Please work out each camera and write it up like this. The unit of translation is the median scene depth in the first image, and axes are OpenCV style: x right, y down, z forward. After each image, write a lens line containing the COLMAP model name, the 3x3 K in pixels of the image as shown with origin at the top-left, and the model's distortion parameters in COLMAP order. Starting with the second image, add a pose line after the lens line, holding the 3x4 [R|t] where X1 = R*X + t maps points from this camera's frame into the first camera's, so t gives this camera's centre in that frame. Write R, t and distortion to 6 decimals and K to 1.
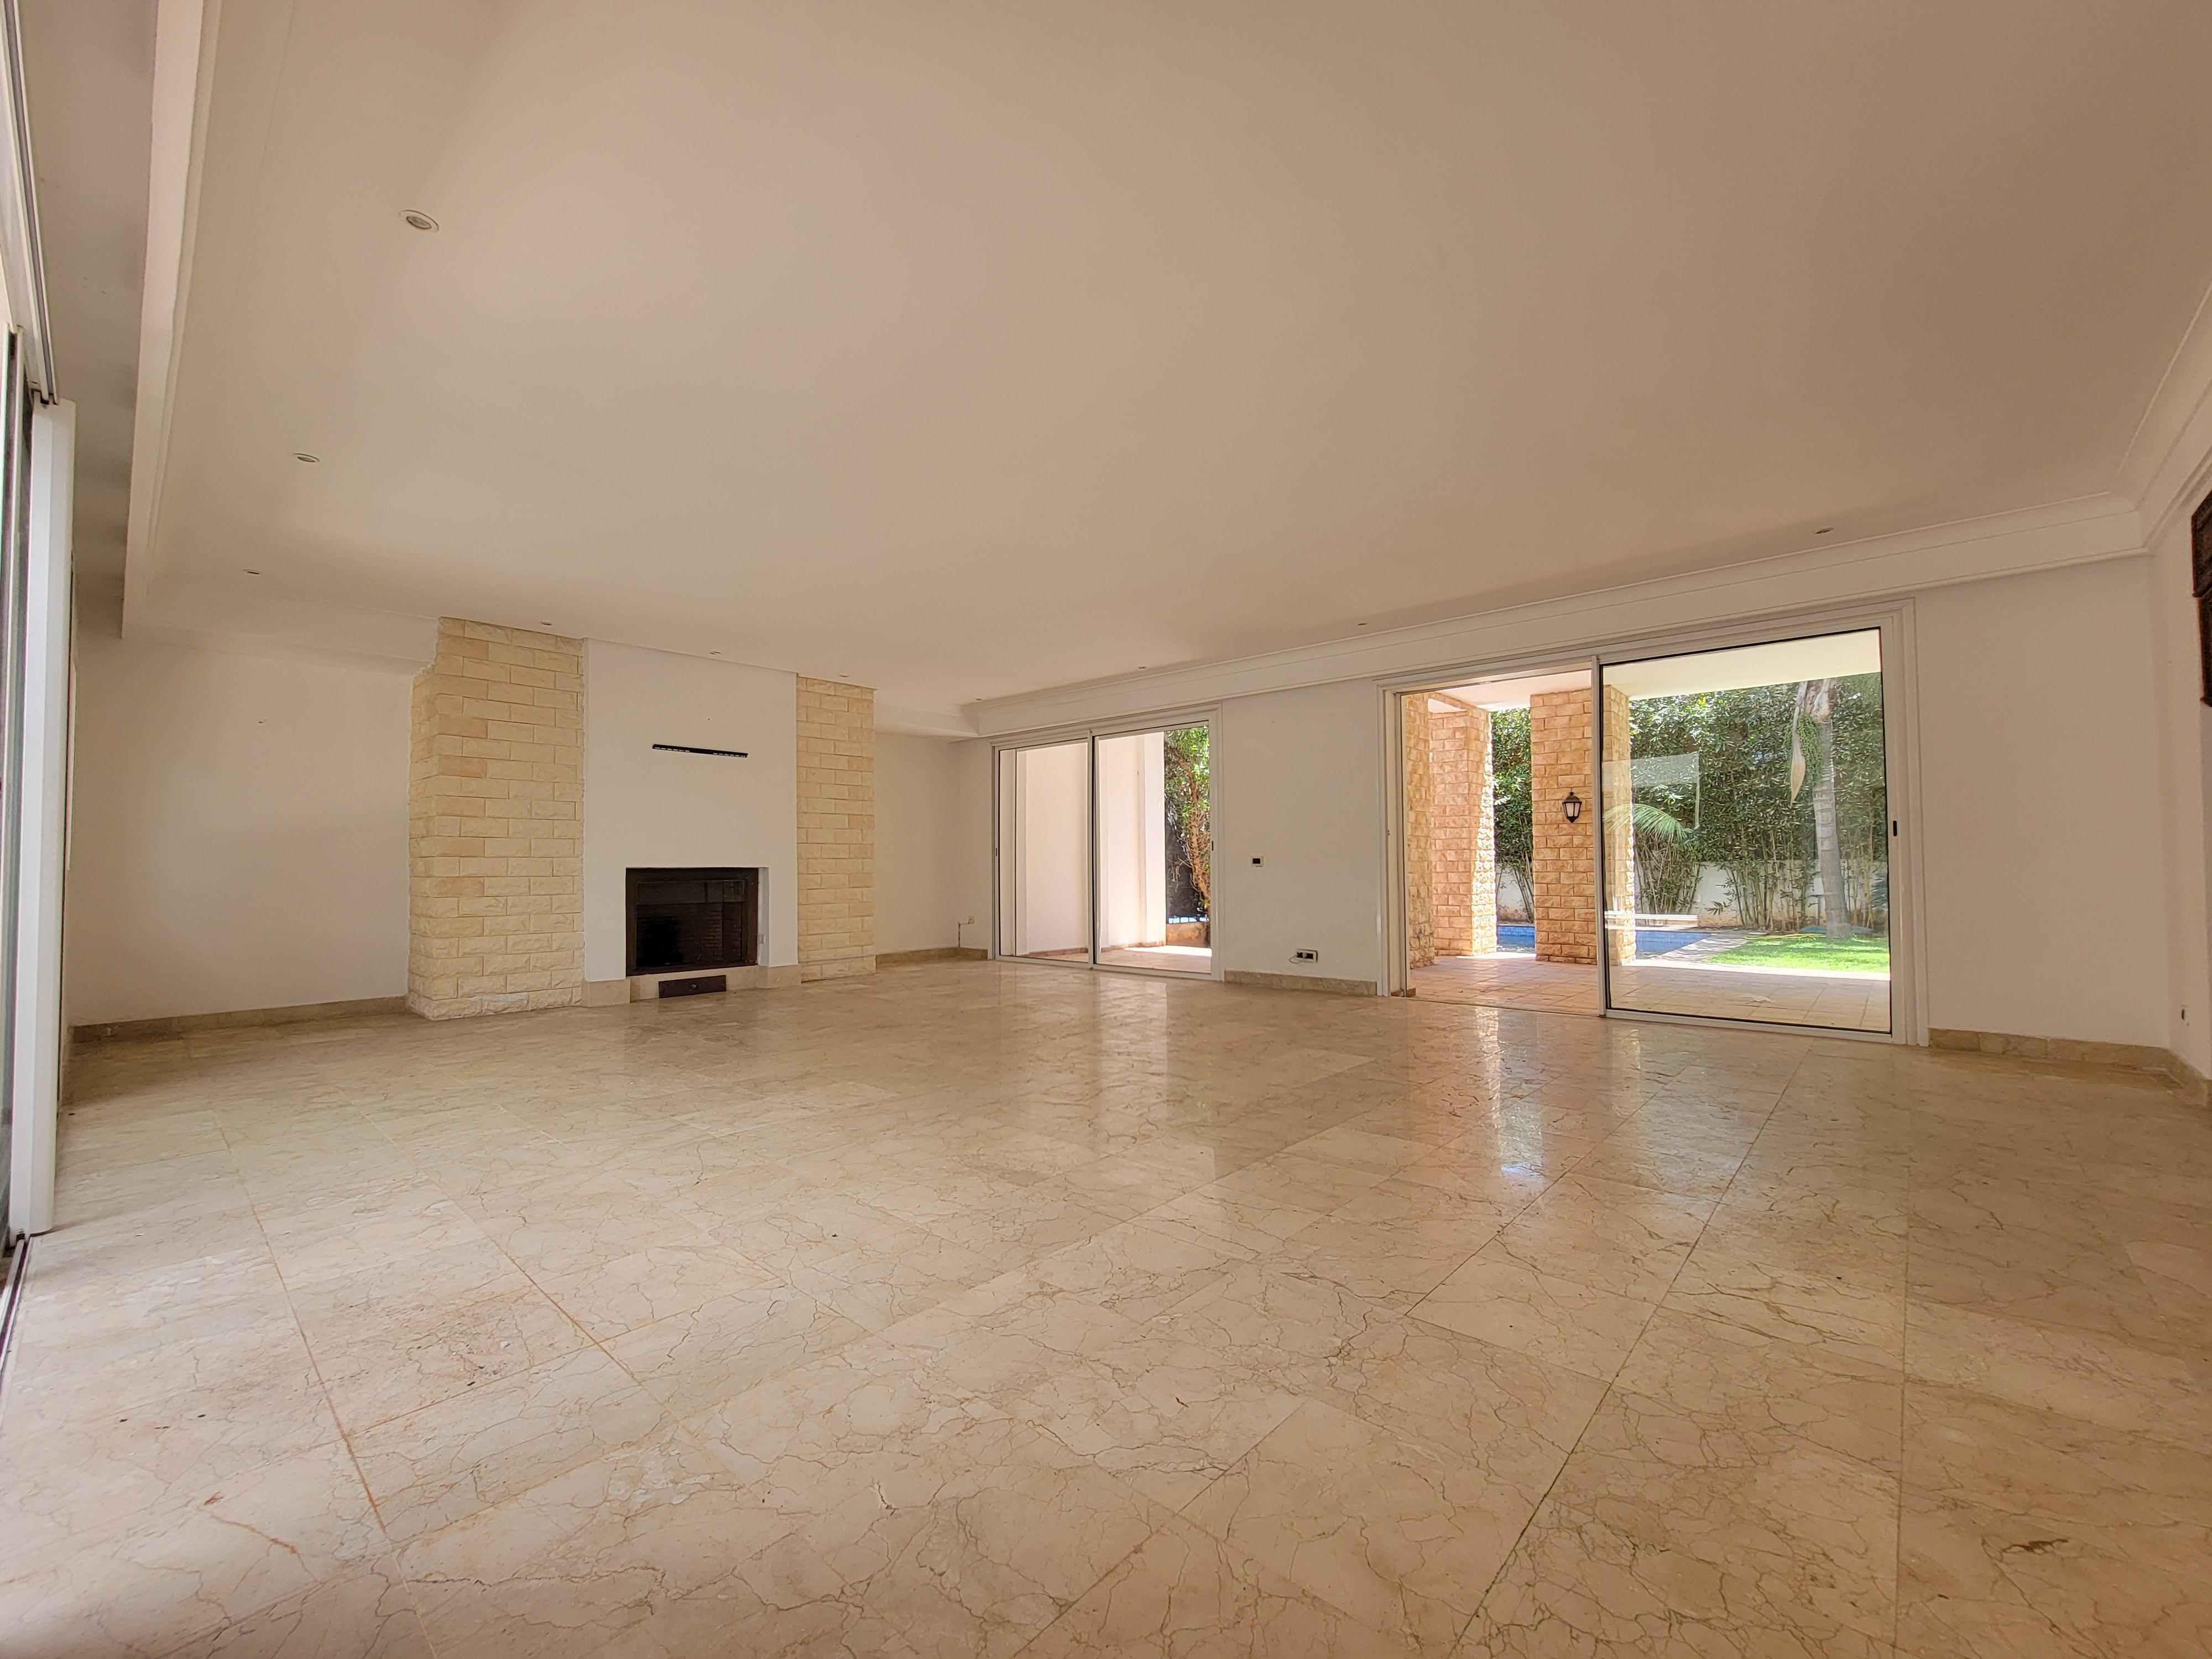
lens RADIAL K [[898.8, 0, 1104.1], [0, 898.8, 833.4], [0, 0, 1]] dist [-0.000714, -0.000021]
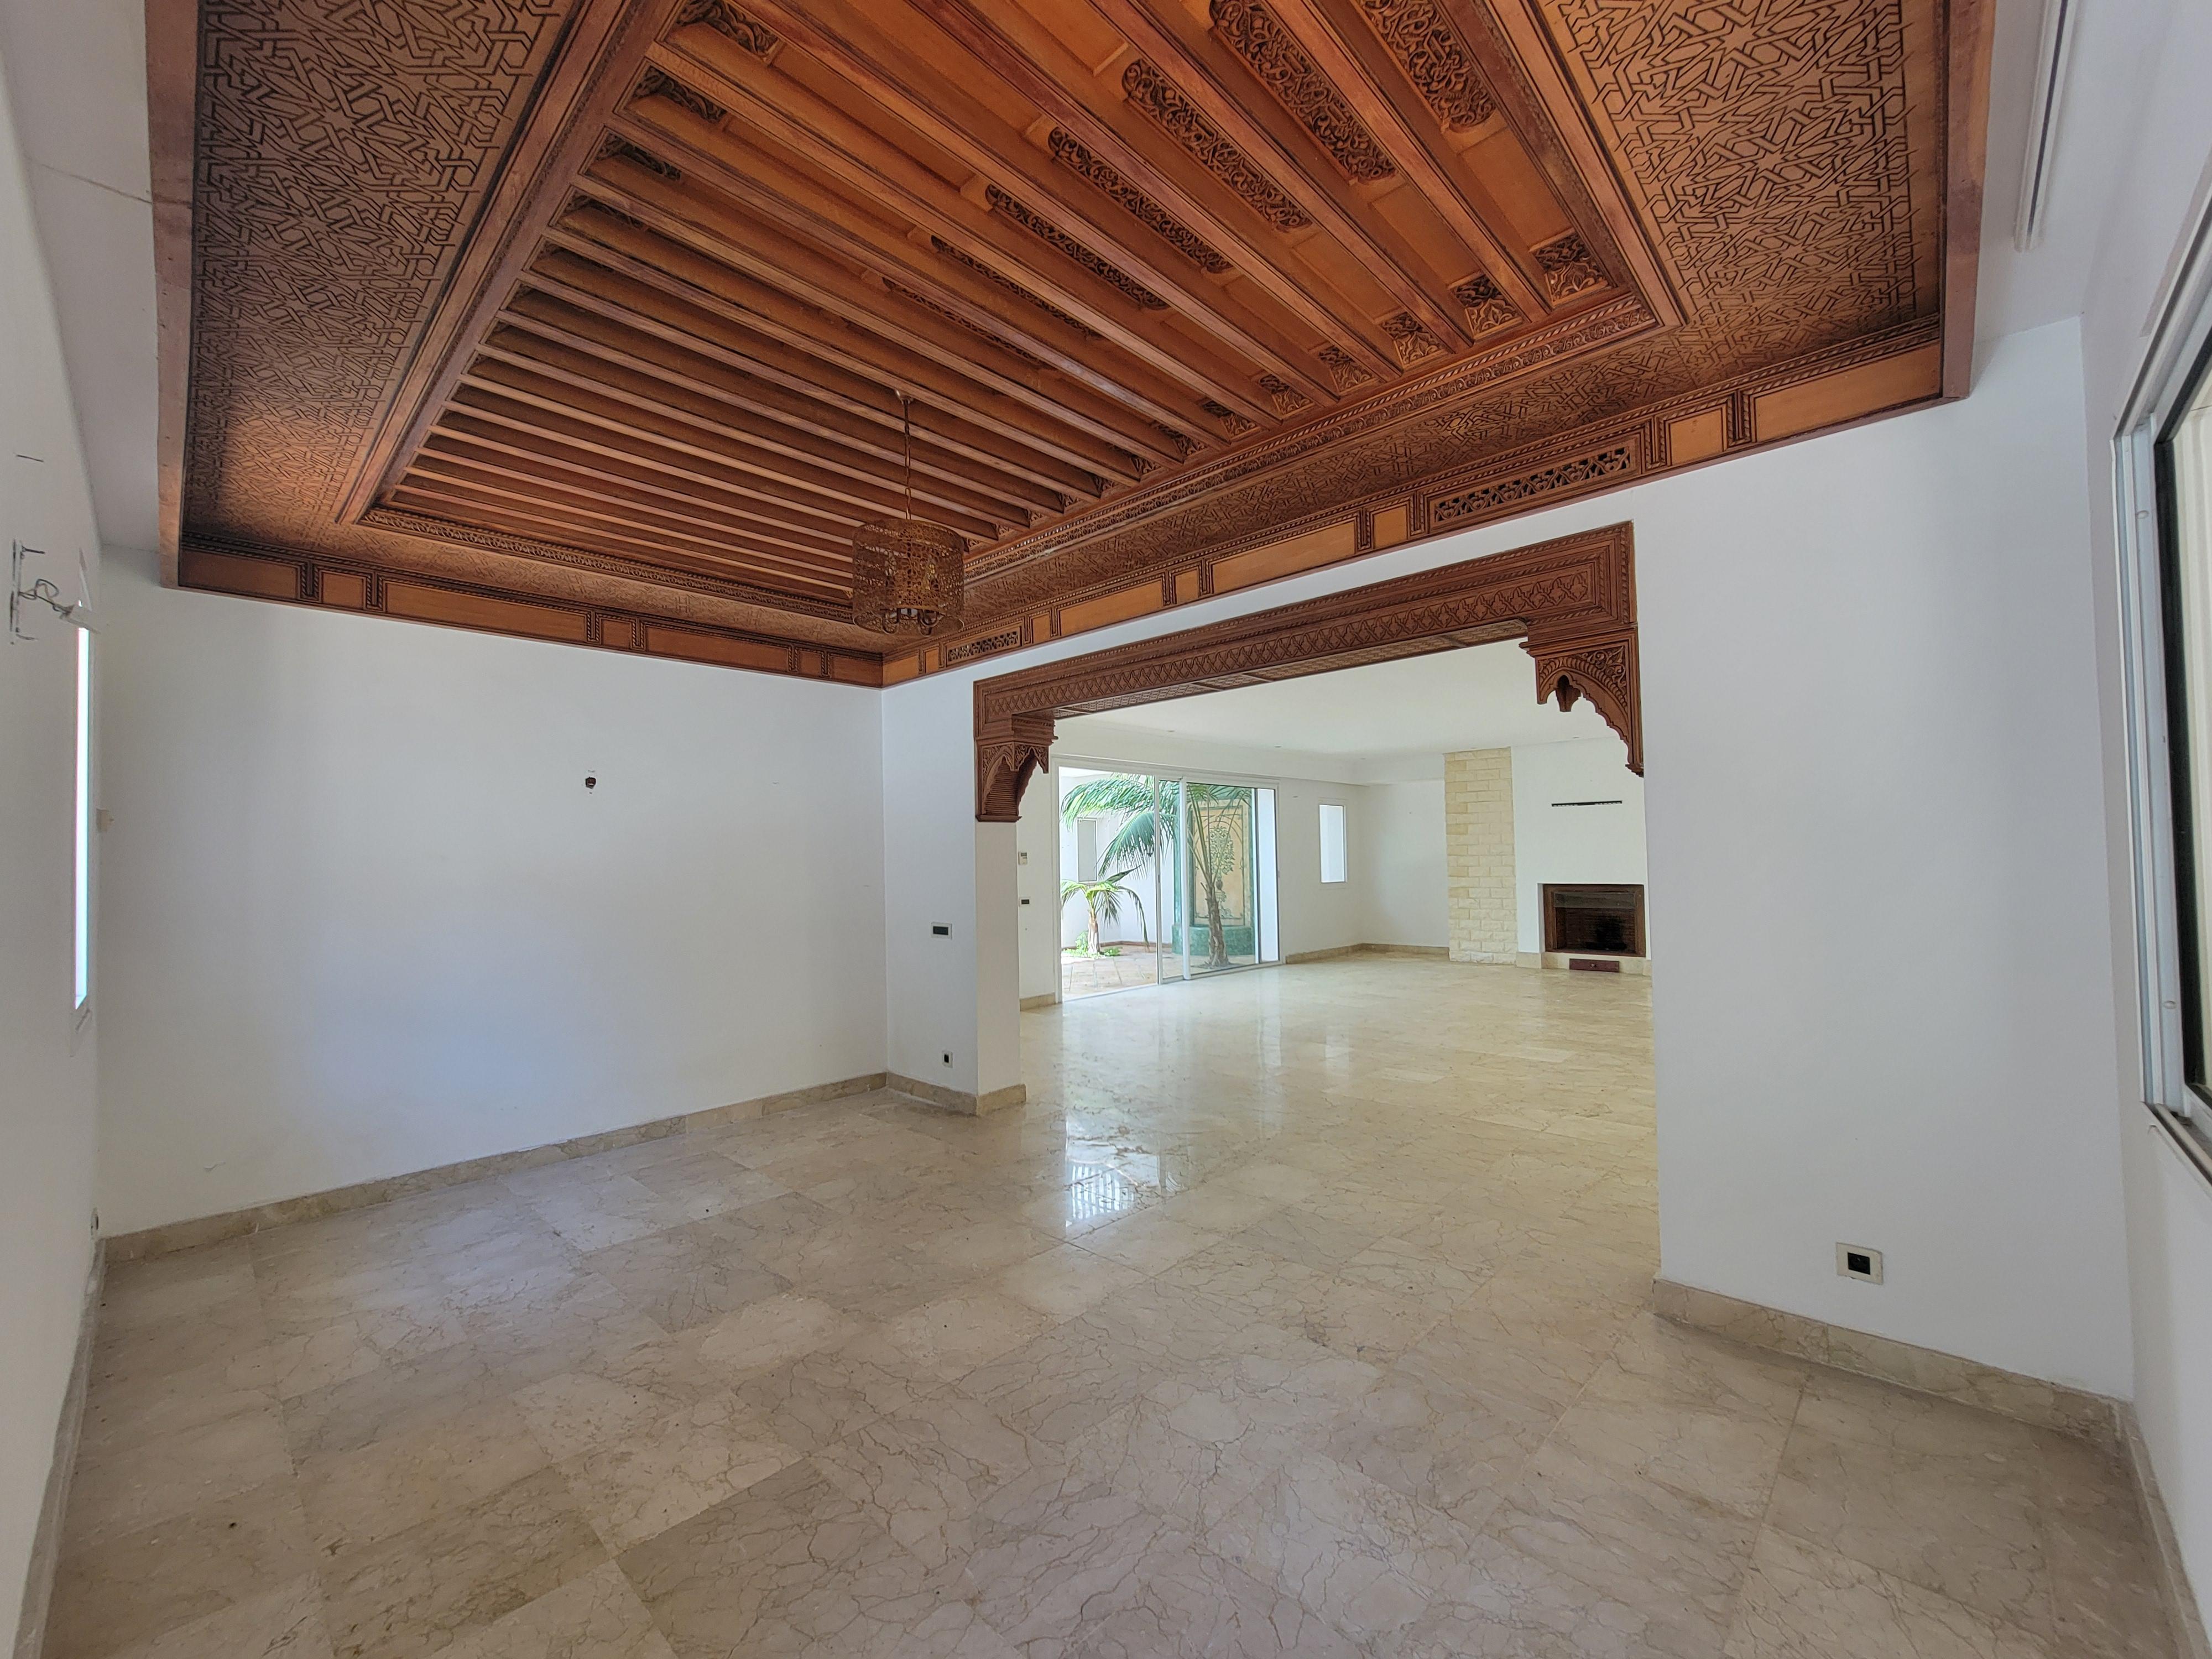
lens RADIAL K [[898.8, 0, 1097.9], [0, 898.8, 833.0], [0, 0, 1]] dist [-0.000714, -0.000021]
pose [[-0.016504, -0.016212, -0.999732, 1.138703], [0.060607, 0.998014, -0.017185, -0.075930], [0.998025, -0.060874, -0.015489, 0.257657]]
